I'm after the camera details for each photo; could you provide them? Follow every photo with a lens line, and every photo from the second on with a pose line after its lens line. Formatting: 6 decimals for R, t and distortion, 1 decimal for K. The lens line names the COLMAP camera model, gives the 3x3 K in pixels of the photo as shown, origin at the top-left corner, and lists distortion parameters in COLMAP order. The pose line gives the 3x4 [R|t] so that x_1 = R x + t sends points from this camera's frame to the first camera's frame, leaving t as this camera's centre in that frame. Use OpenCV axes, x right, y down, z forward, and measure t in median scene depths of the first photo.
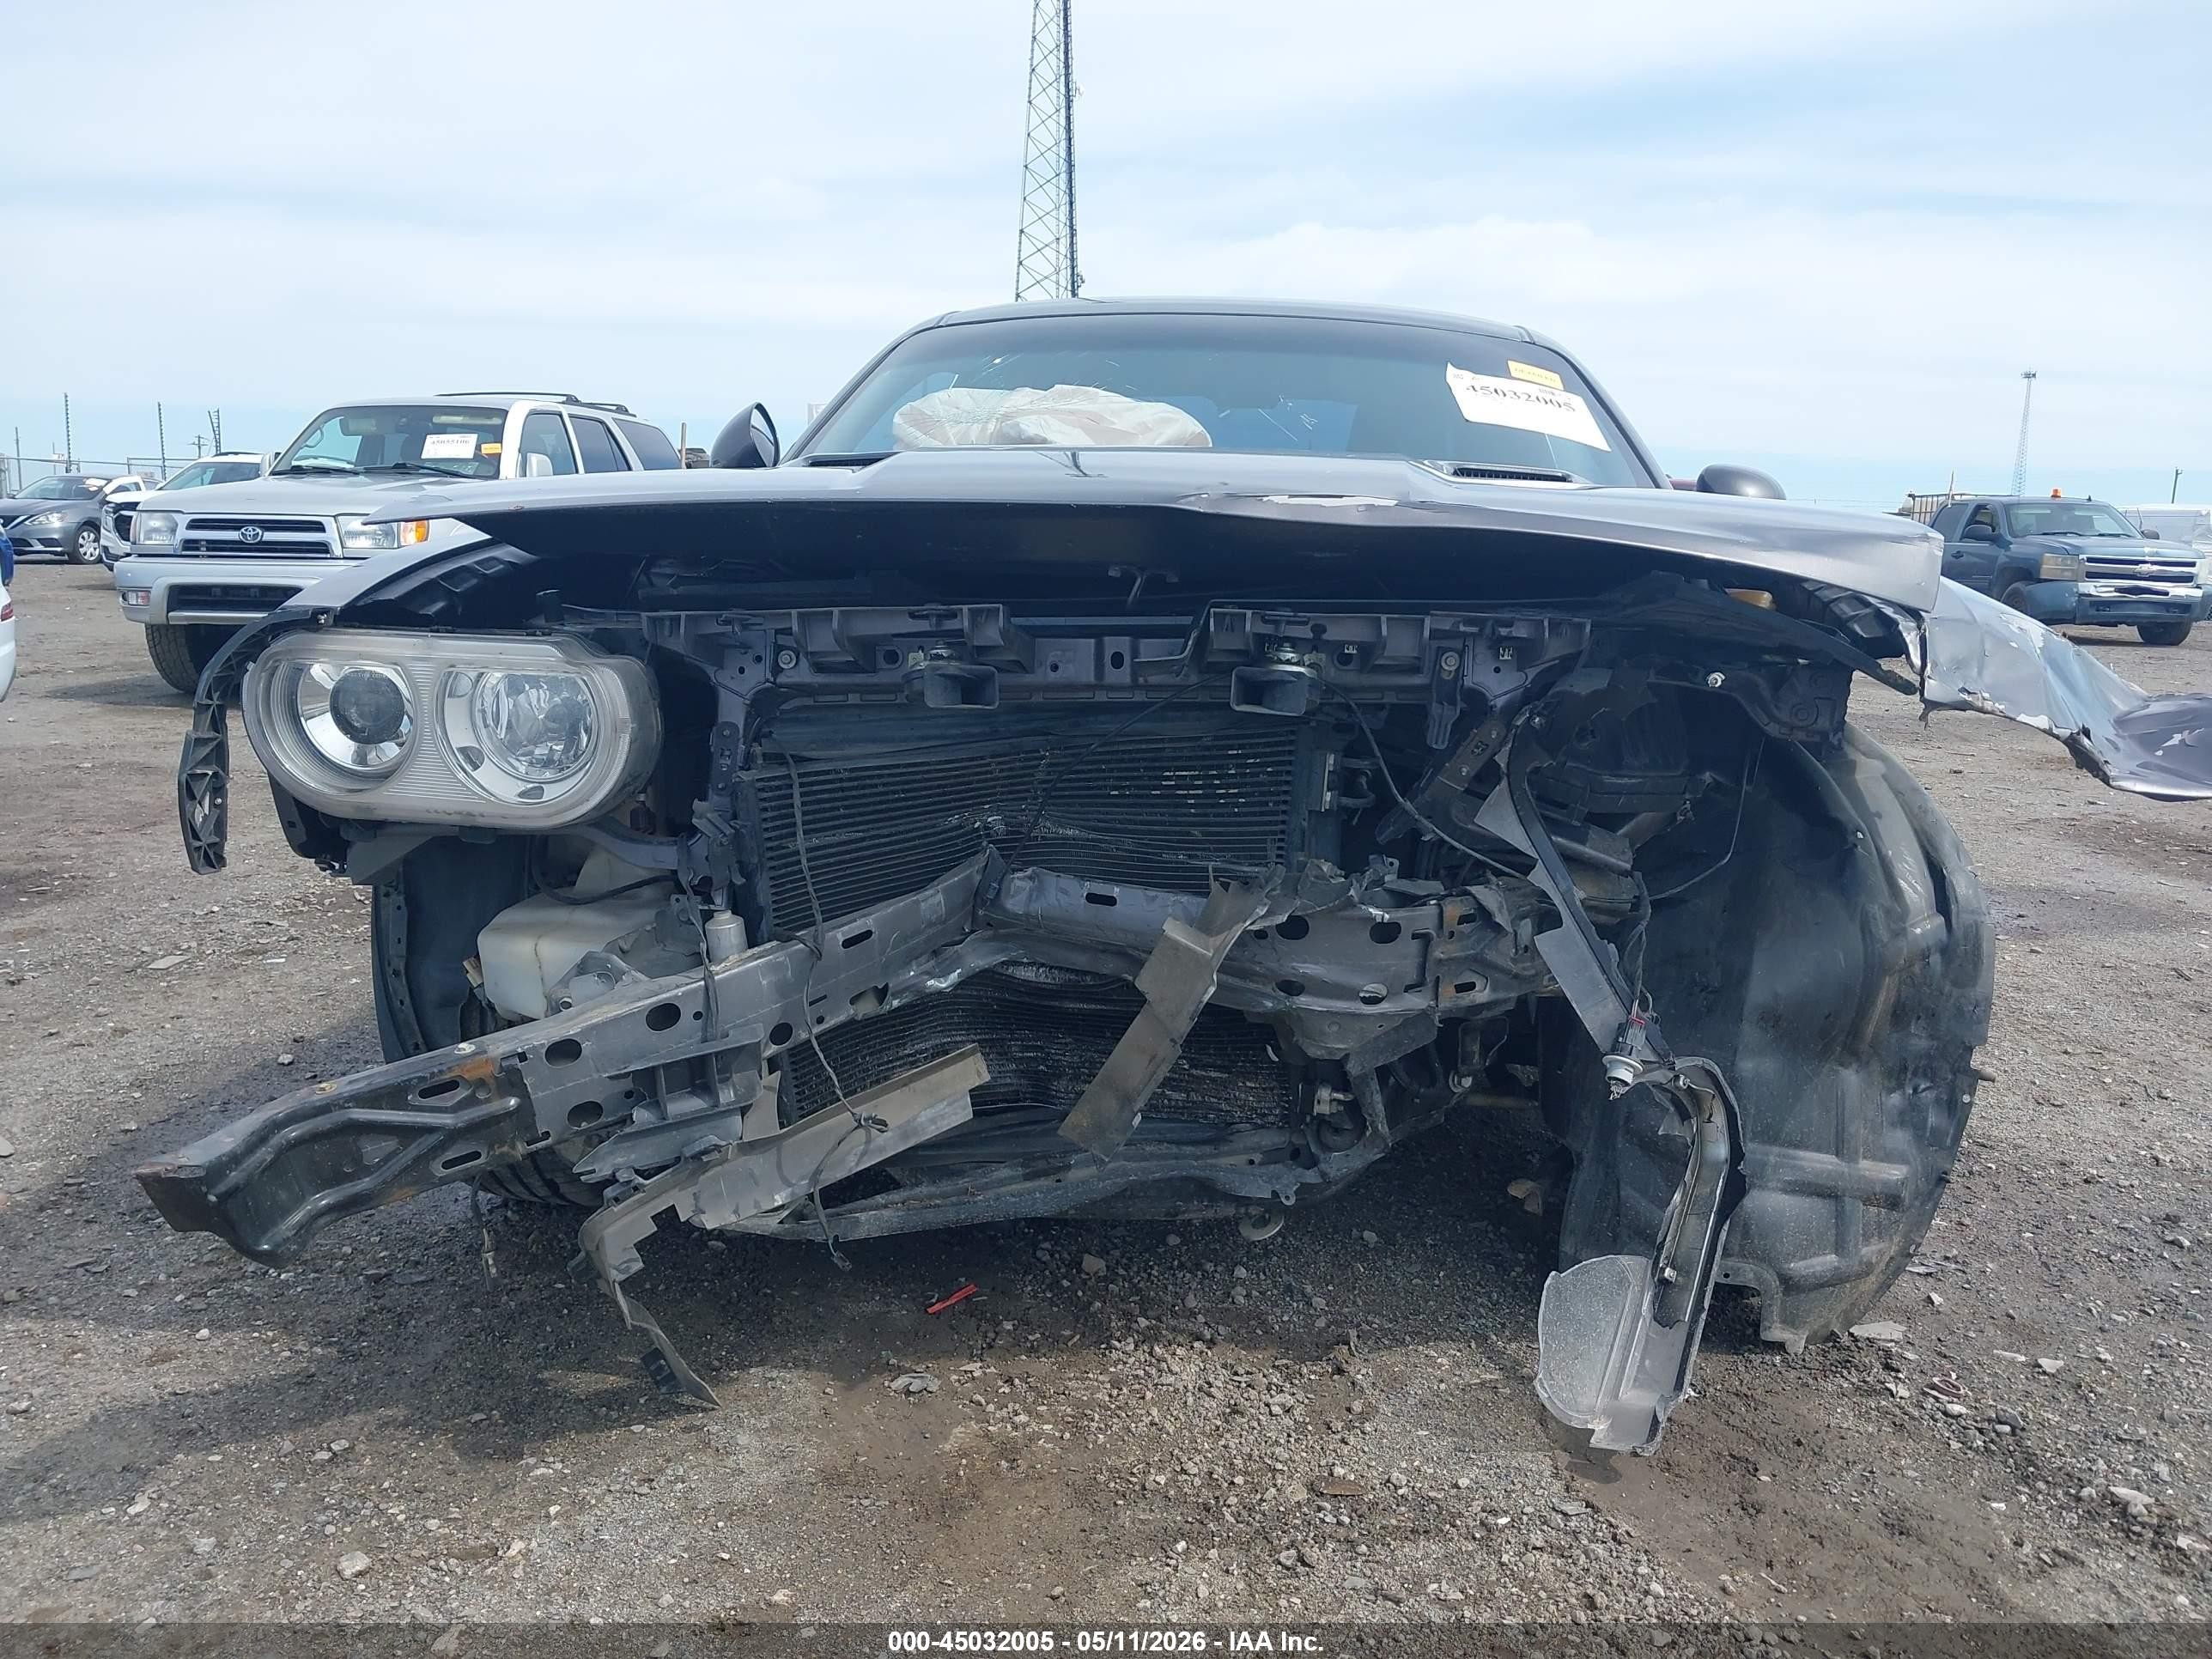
lens RADIAL K [[1803.7, 0, 1146.5], [0, 1803.7, 833.5], [0, 0, 1]] dist [0.044504, -0.052473]
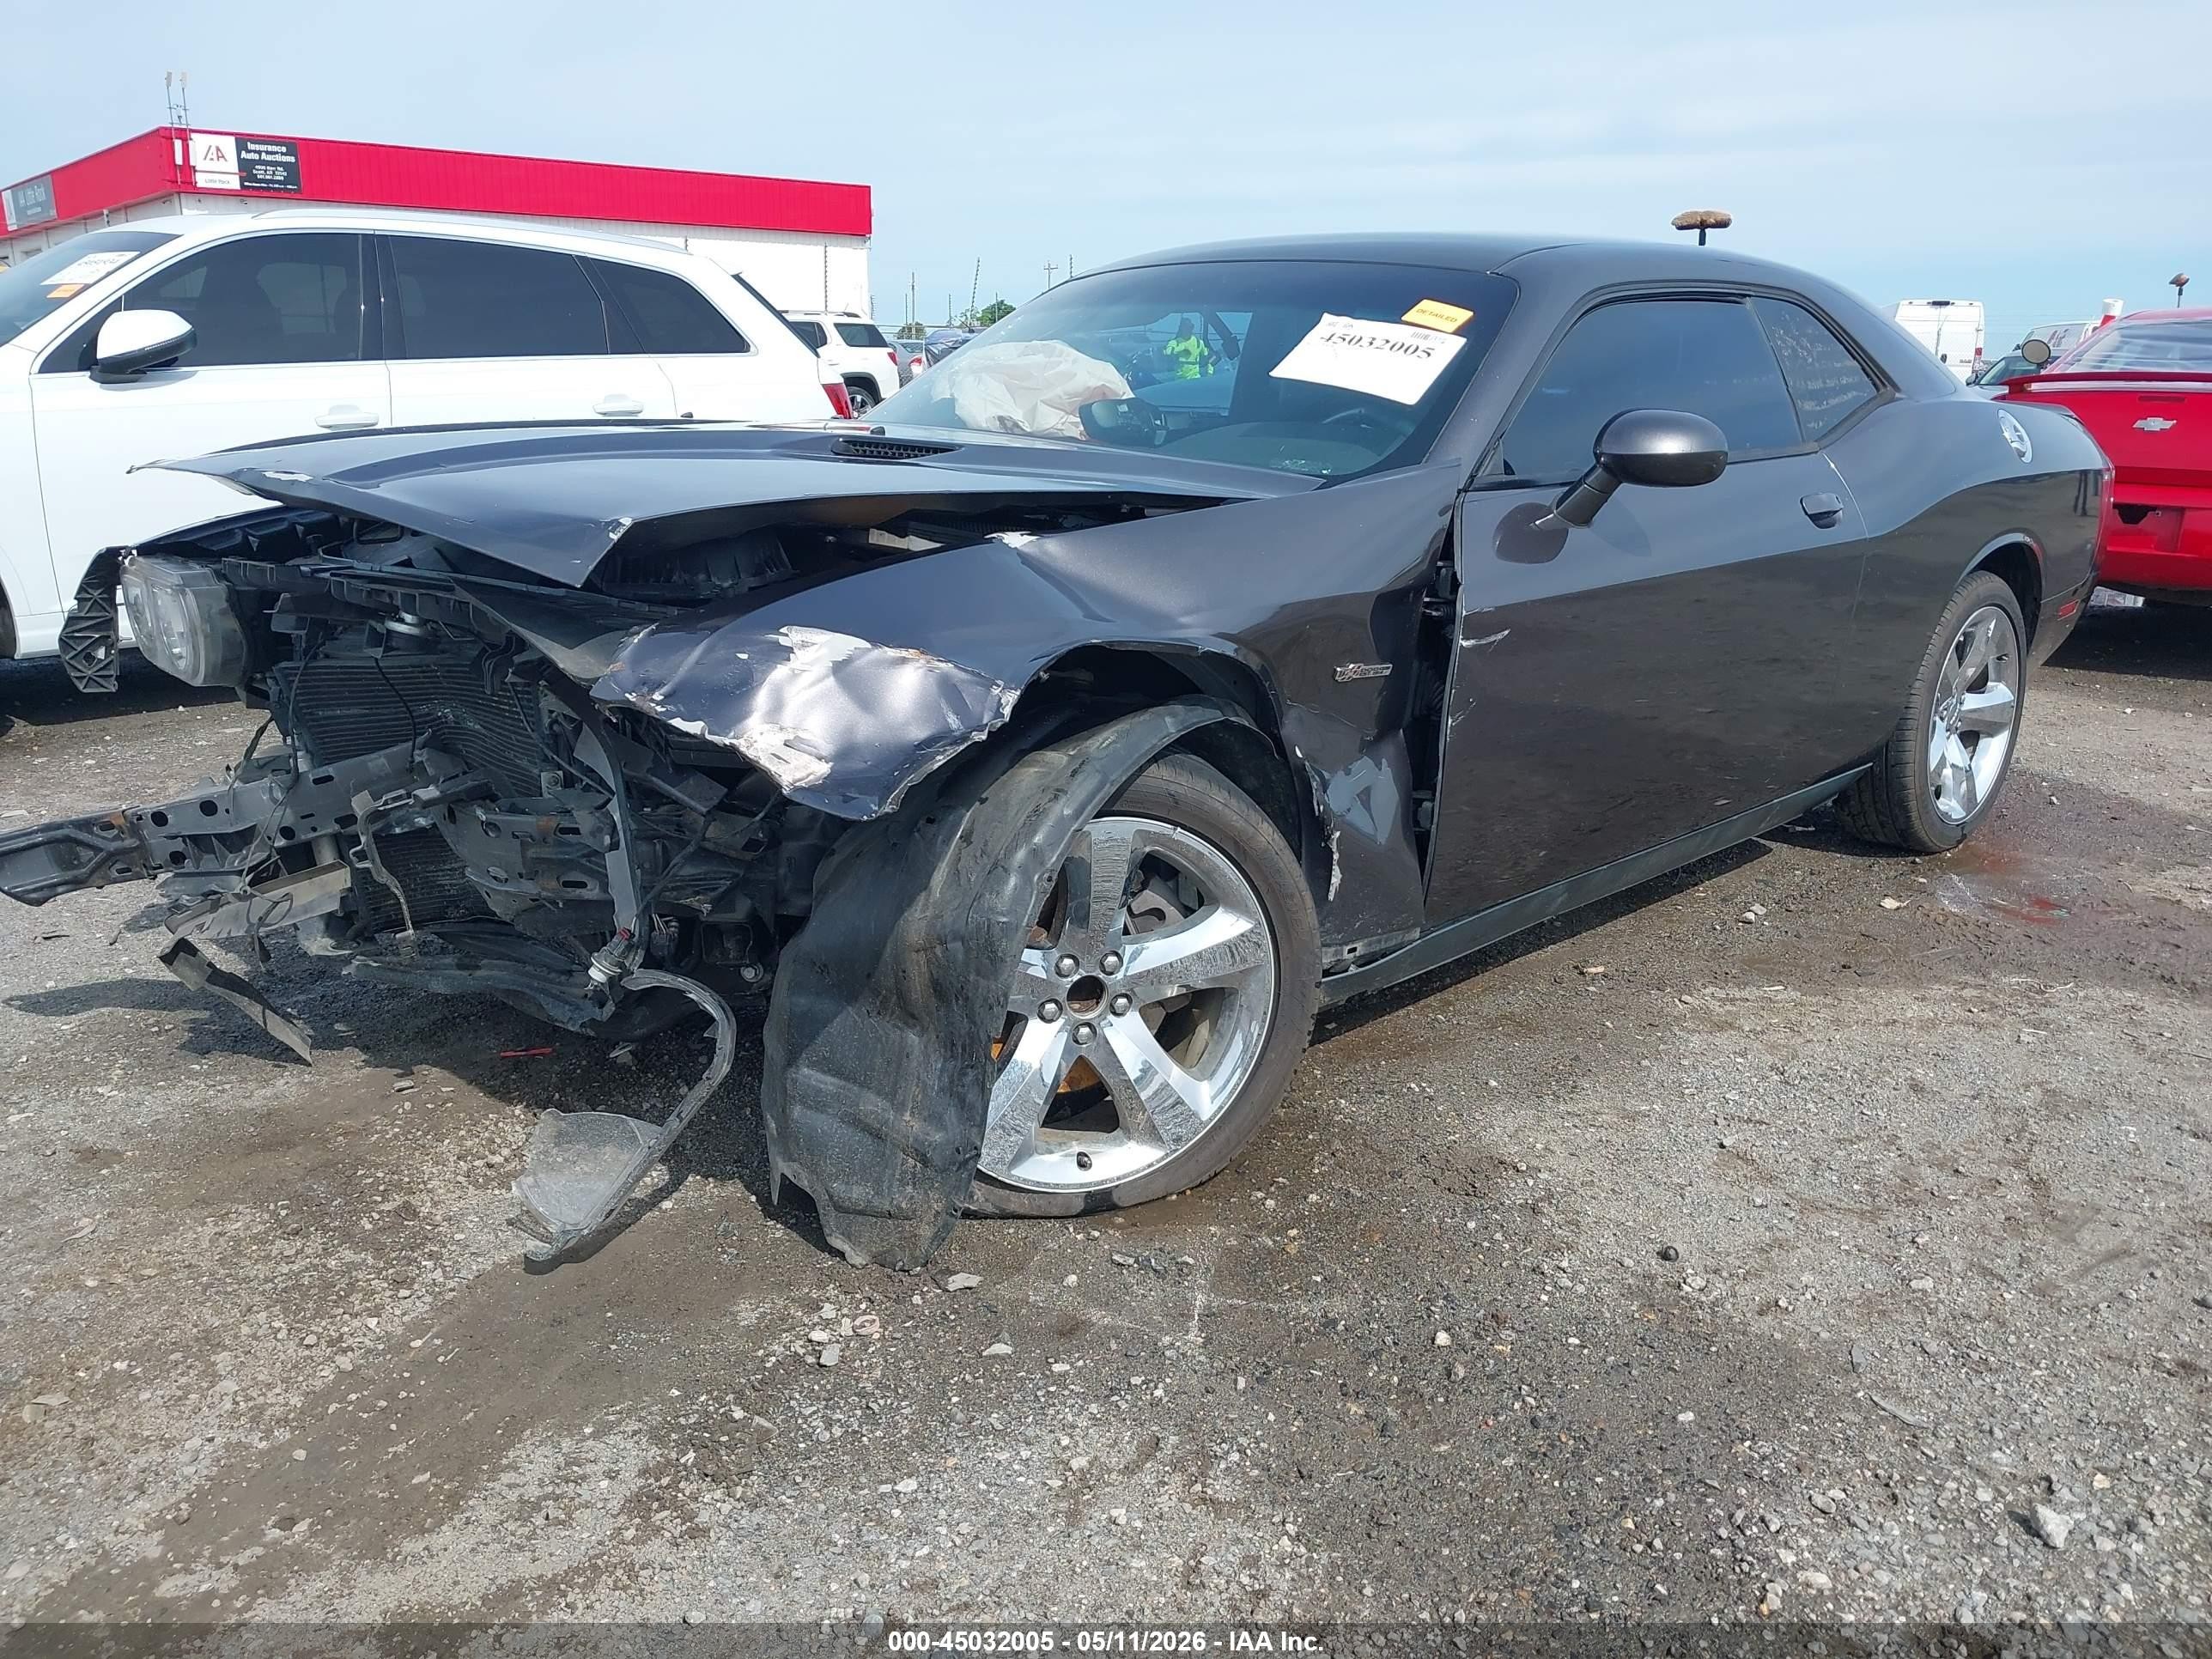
lens RADIAL K [[1788.9, 0, 1148.6], [0, 1788.9, 834.3], [0, 0, 1]] dist [0.003143, -0.001949]
pose [[0.740782, 0.157887, -0.652927, 1.247182], [-0.103179, 0.987195, 0.121655, -0.140118], [0.663774, -0.022752, 0.747587, 0.311502]]
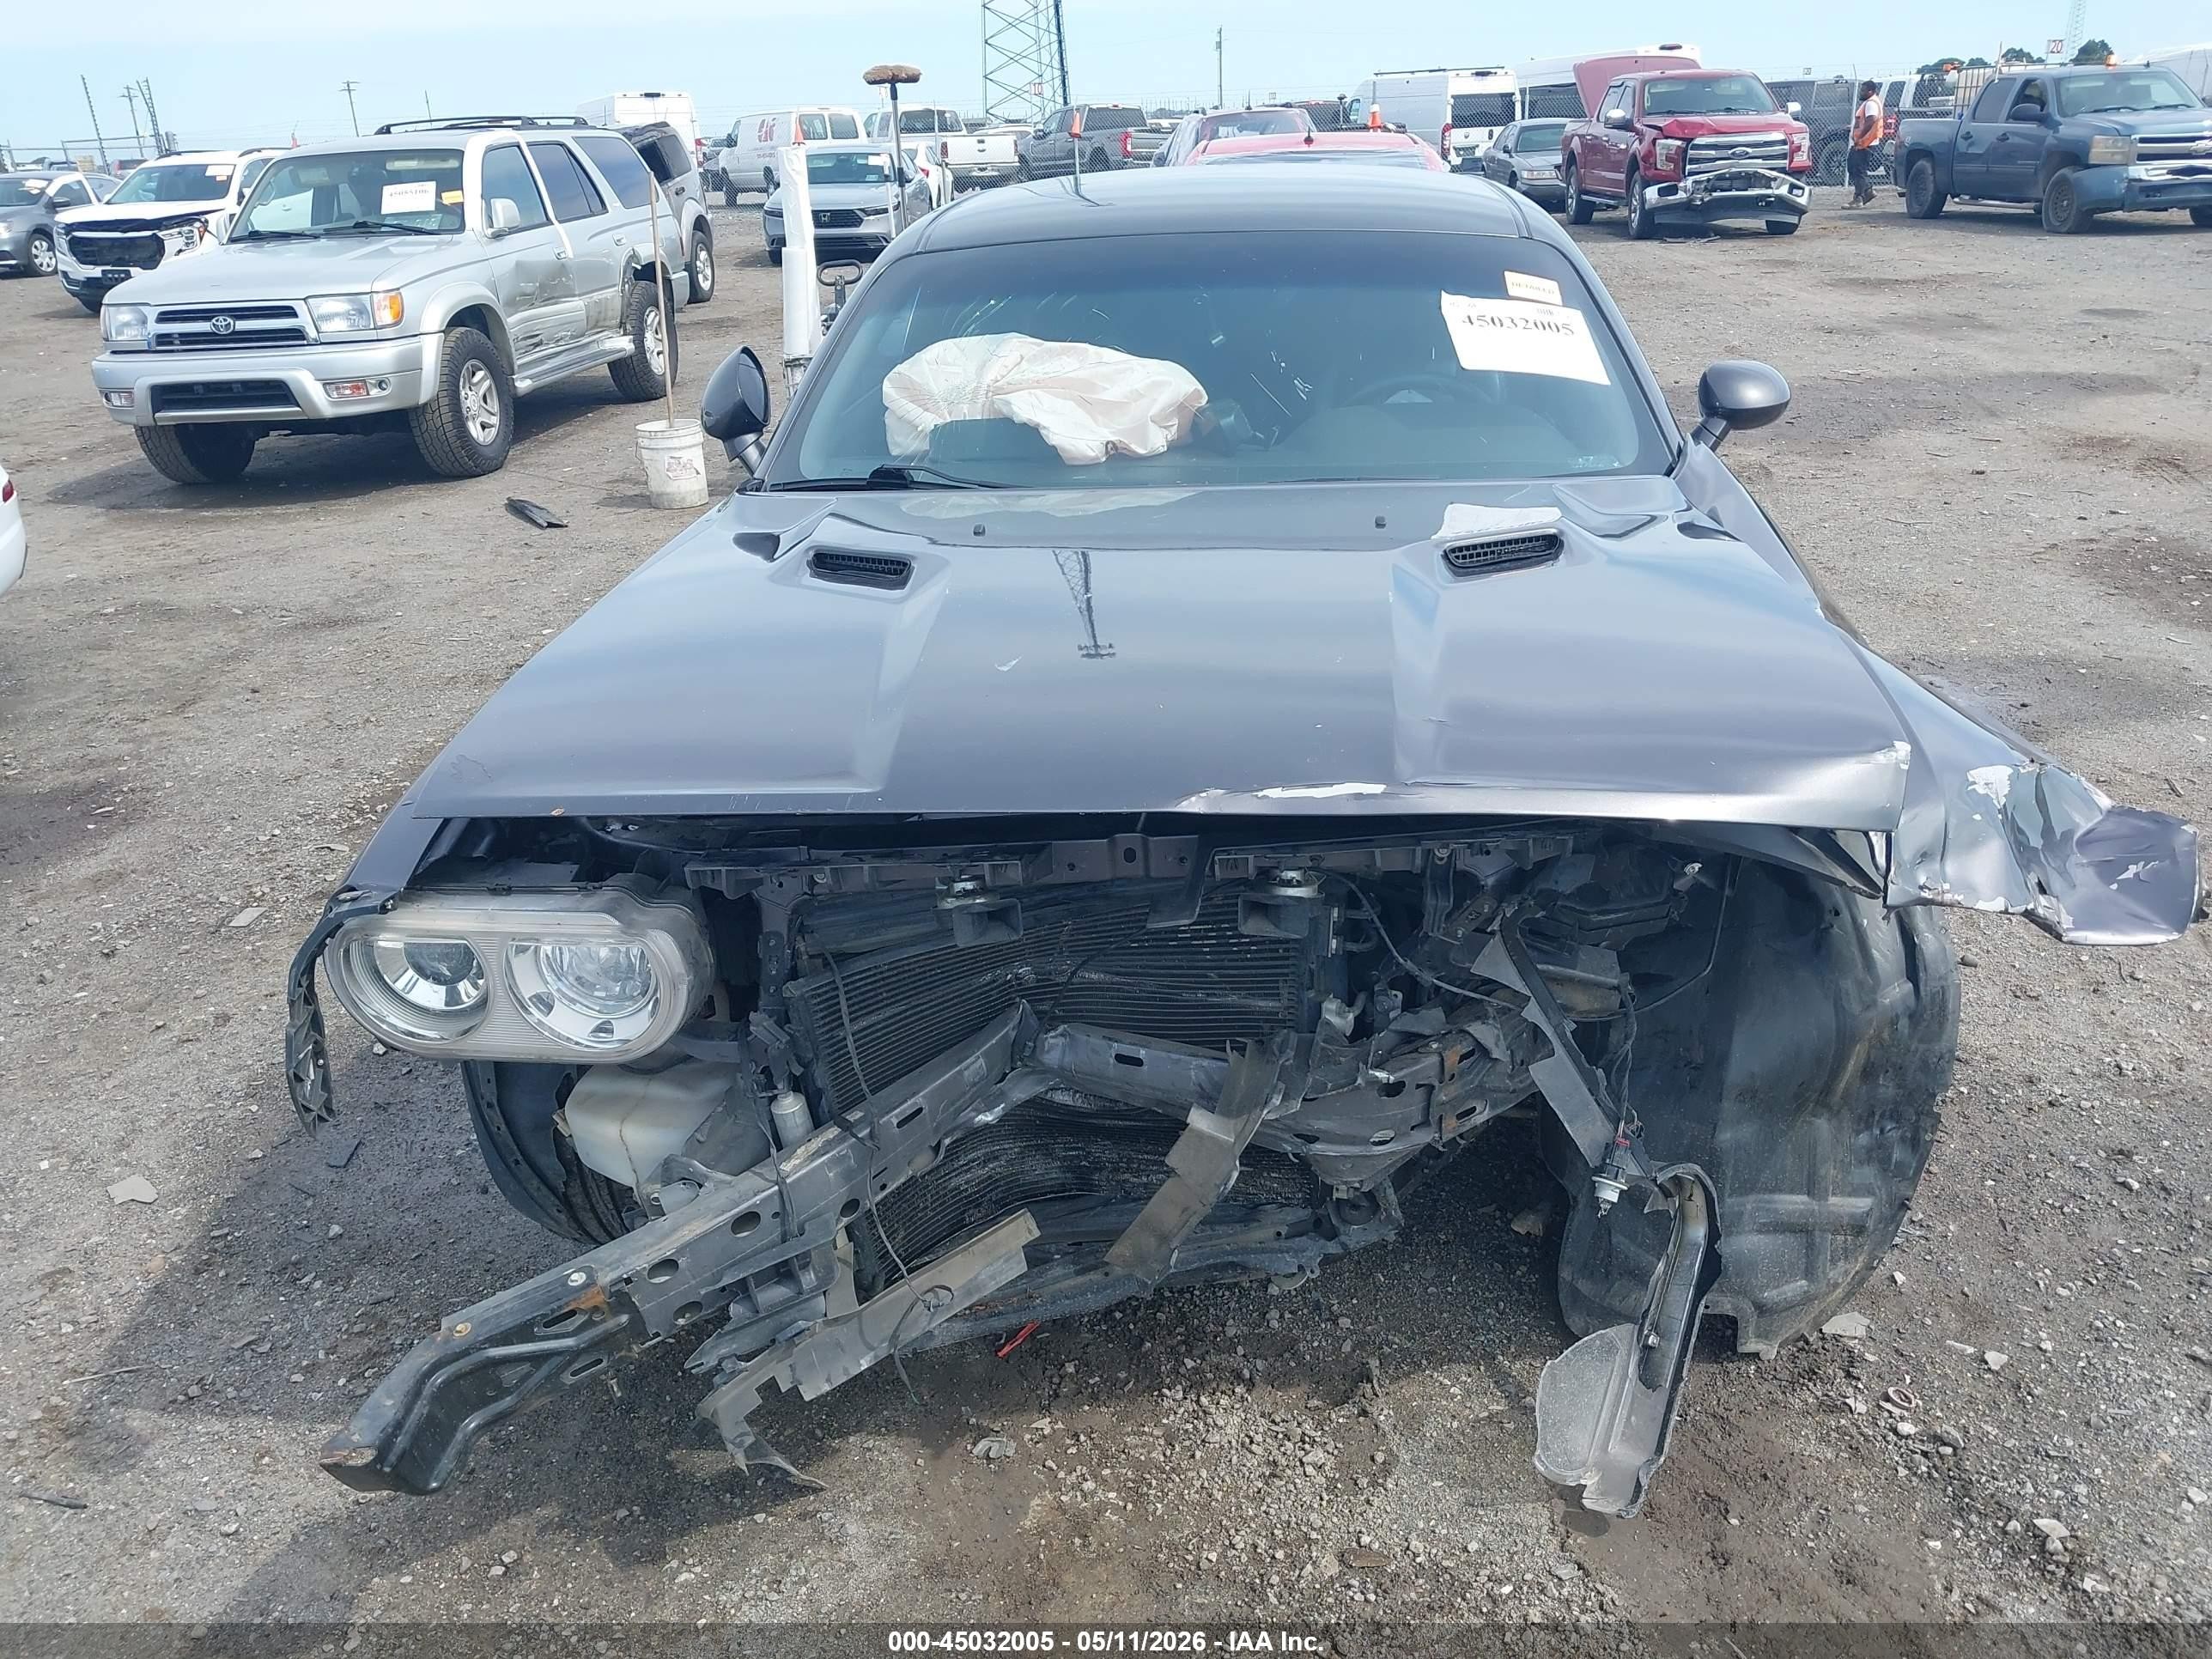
lens RADIAL K [[1801.9, 0, 1148.9], [0, 1801.9, 851.2], [0, 0, 1]] dist [0.037455, -0.032410]
pose [[0.998063, -0.059123, -0.019333, 0.014540], [0.061942, 0.973144, 0.221707, -0.310727], [0.005706, -0.222475, 0.974922, -0.031156]]
